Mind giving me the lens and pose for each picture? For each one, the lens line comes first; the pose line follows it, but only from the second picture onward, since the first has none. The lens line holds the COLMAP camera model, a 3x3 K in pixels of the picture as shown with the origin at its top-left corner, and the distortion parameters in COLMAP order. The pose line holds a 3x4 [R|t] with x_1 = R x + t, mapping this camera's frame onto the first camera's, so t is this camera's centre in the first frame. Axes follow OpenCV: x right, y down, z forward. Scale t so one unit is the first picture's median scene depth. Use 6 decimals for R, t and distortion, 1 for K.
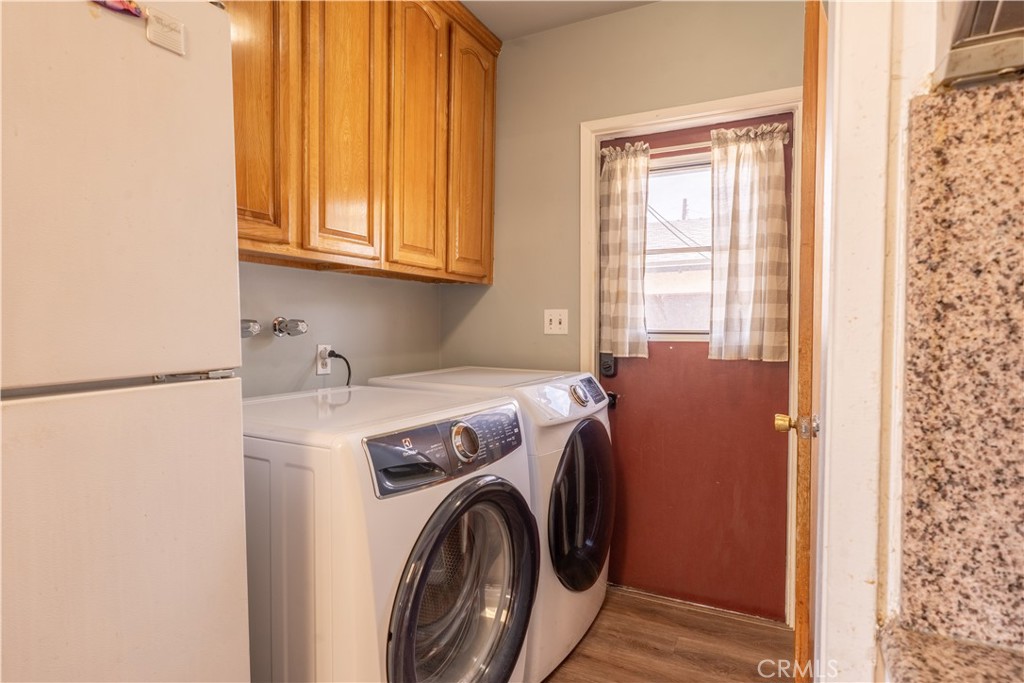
lens RADIAL K [[560.8, 0, 509.2], [0, 560.8, 335.0], [0, 0, 1]] dist [-0.002472, 0.001851]
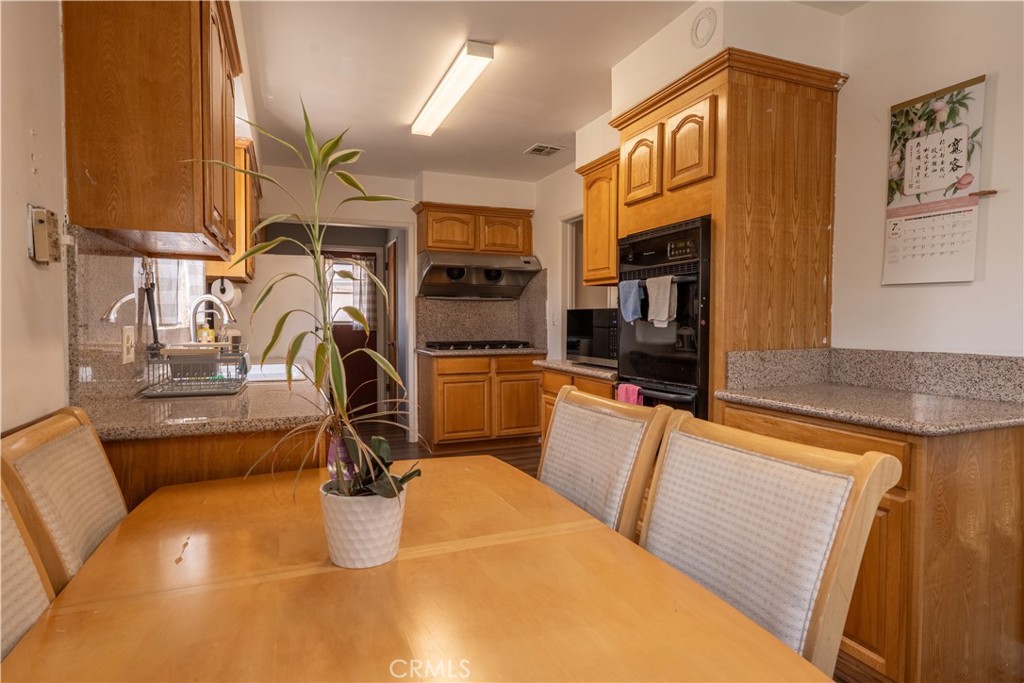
lens RADIAL K [[560.8, 0, 513.6], [0, 560.8, 338.2], [0, 0, 1]] dist [-0.002472, 0.001851]
pose [[0.660011, -0.033650, 0.750502, -2.452936], [0.023161, 0.999433, 0.024444, 0.058285], [-0.750899, 0.001249, 0.660416, -3.003175]]
